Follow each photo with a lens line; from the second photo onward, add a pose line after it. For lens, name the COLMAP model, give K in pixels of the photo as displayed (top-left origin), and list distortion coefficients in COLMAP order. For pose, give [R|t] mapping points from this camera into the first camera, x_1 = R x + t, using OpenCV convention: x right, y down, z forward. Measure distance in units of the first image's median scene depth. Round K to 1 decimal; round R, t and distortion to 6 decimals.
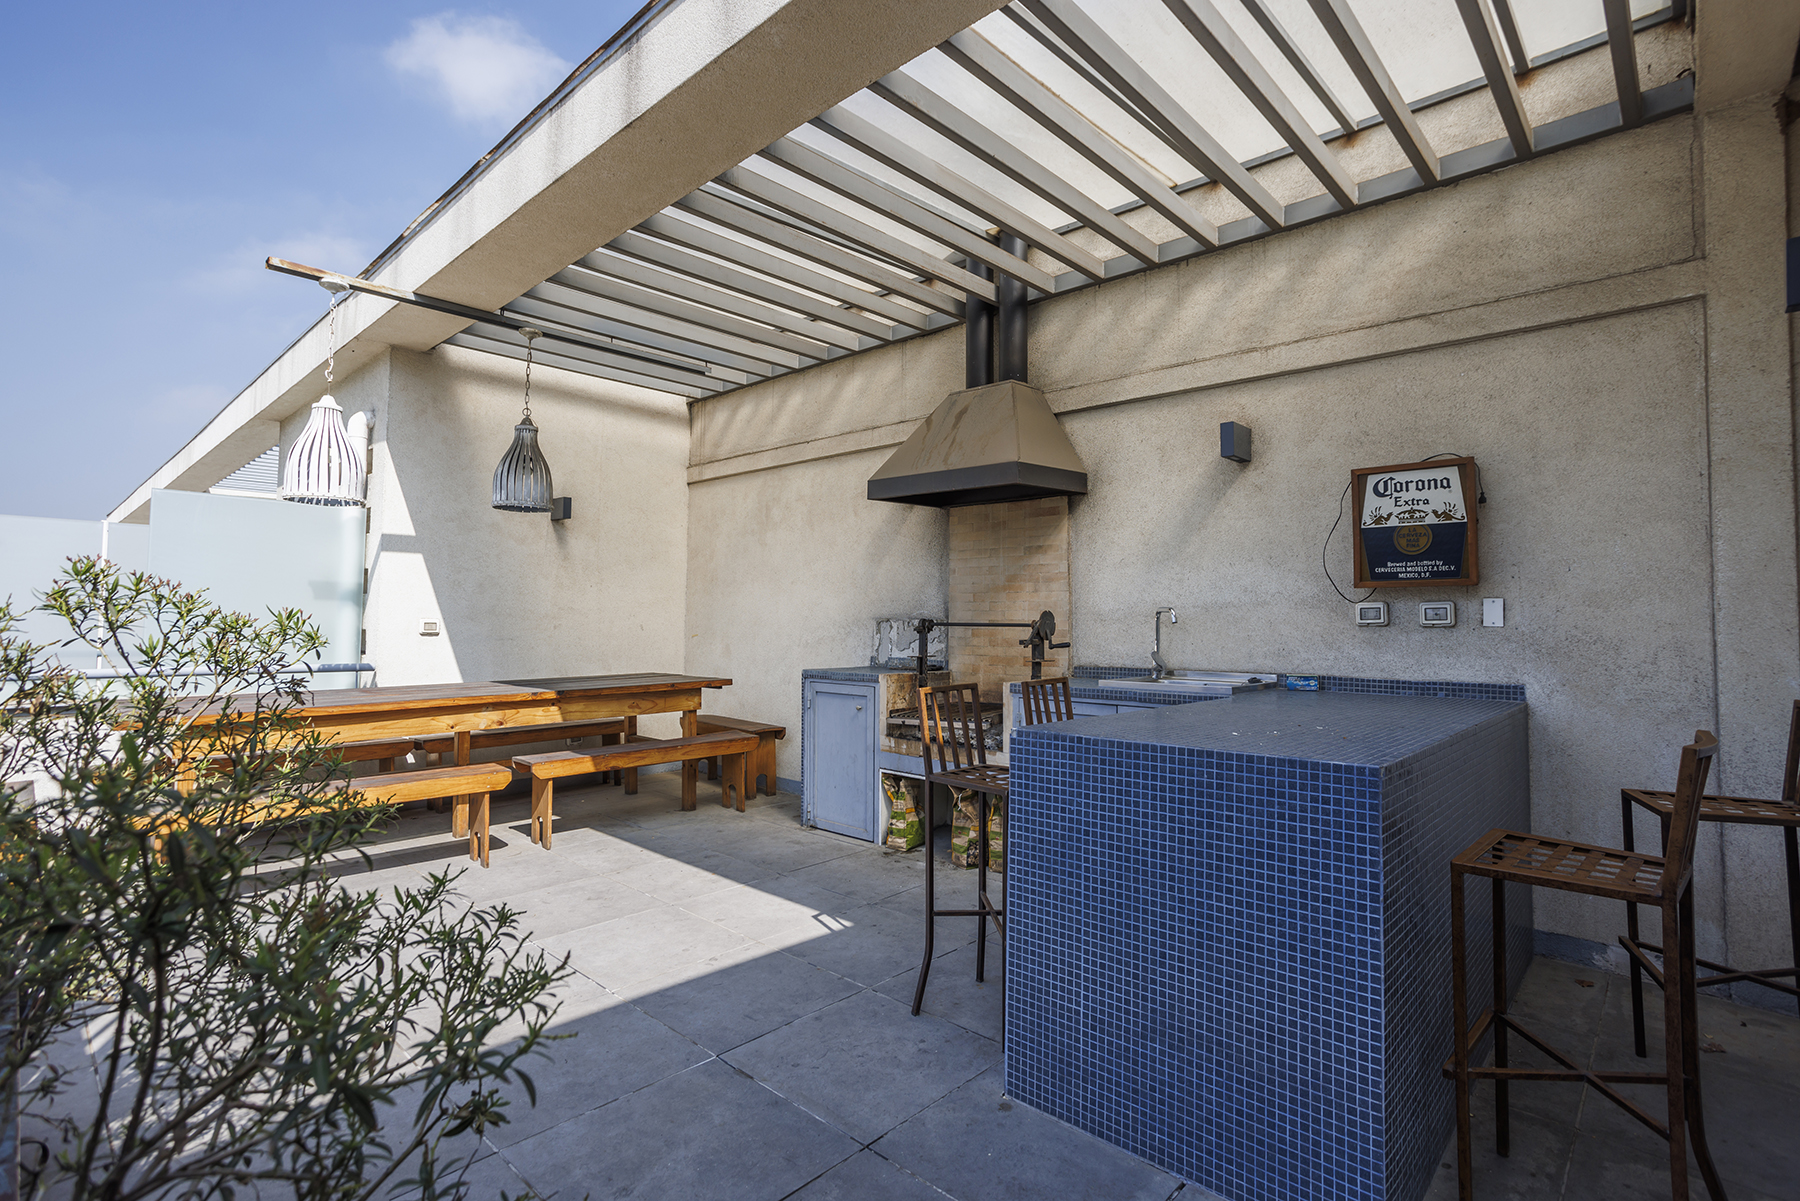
lens RADIAL K [[861.0, 0, 935.6], [0, 861.0, 599.3], [0, 0, 1]] dist [-0.019261, 0.004504]
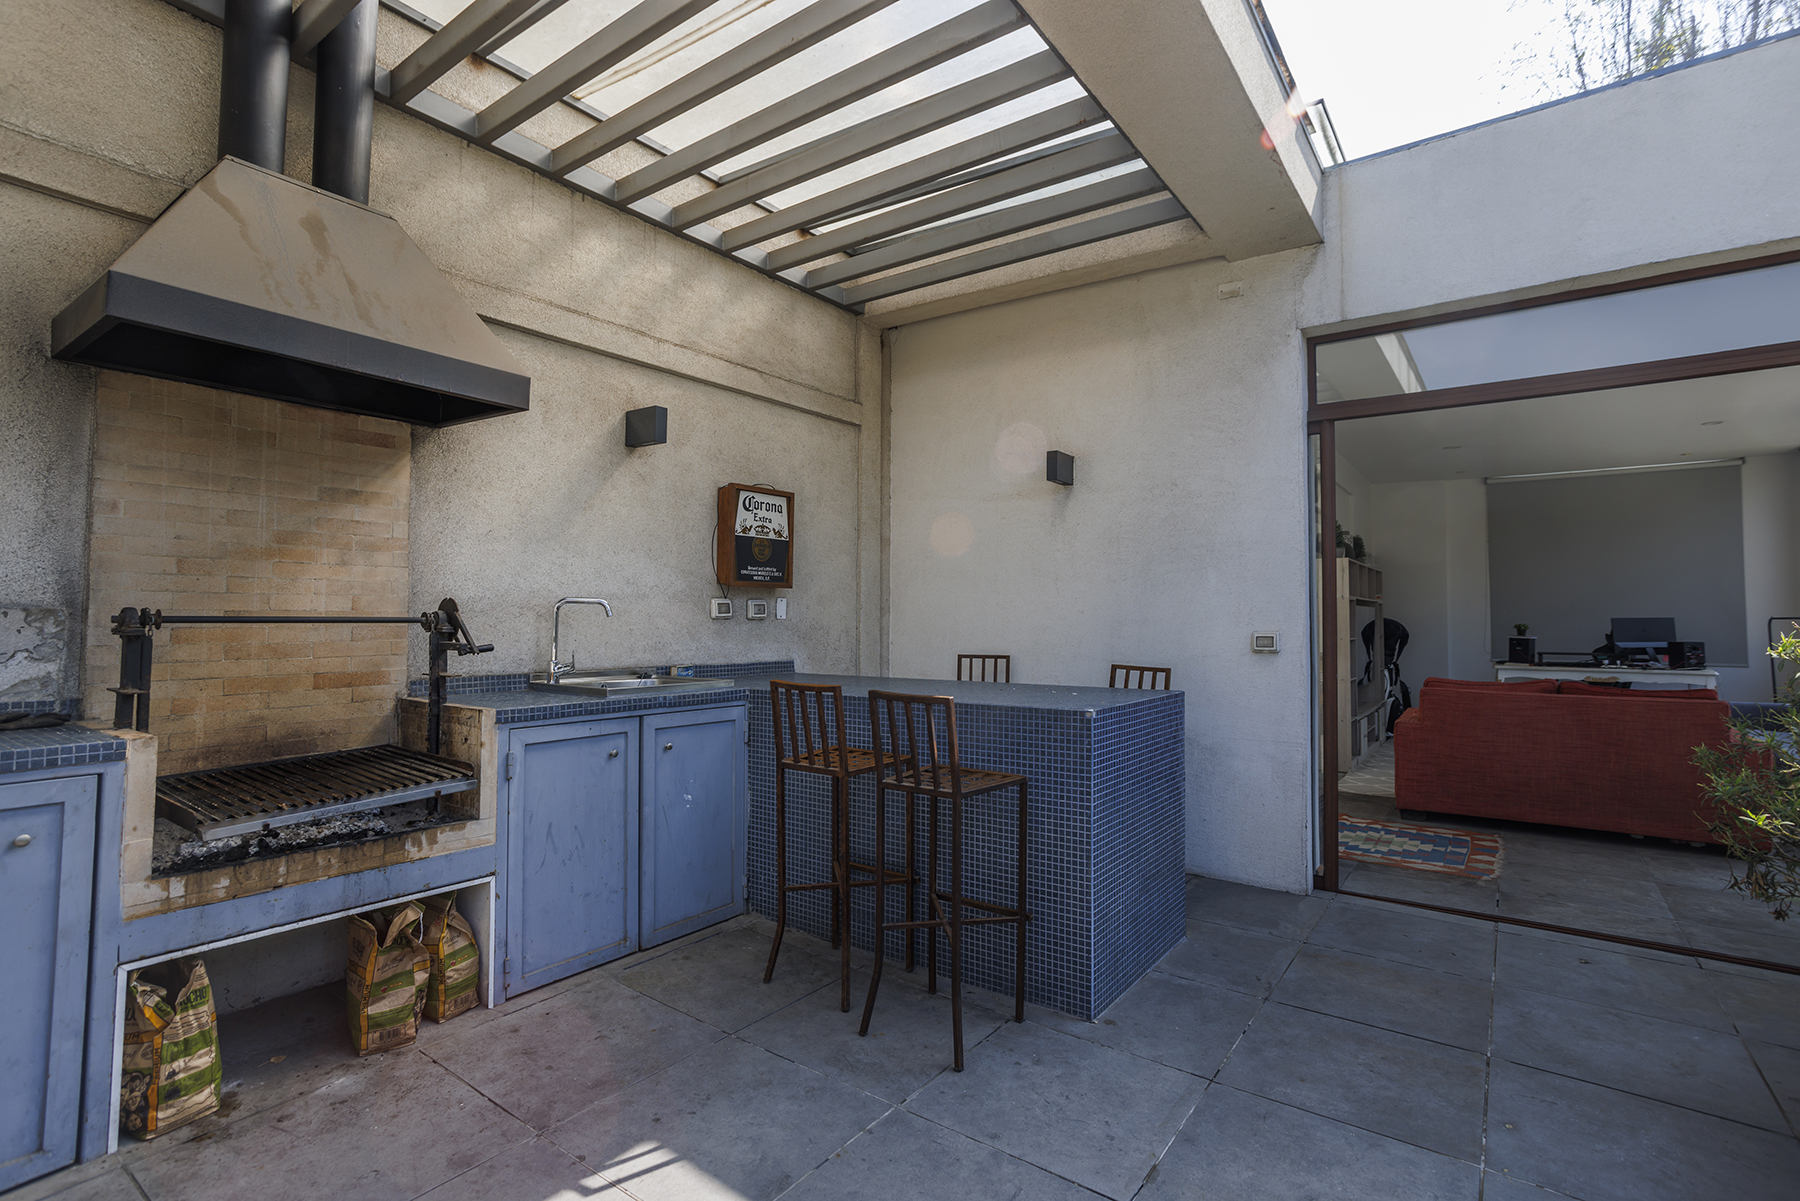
lens RADIAL K [[861.0, 0, 891.5], [0, 861.0, 594.8], [0, 0, 1]] dist [-0.019261, 0.004504]
pose [[-0.087915, 0.022717, 0.995869, -0.650086], [-0.028513, 0.999273, -0.025311, 0.020895], [-0.995720, -0.030620, -0.087204, 0.847241]]
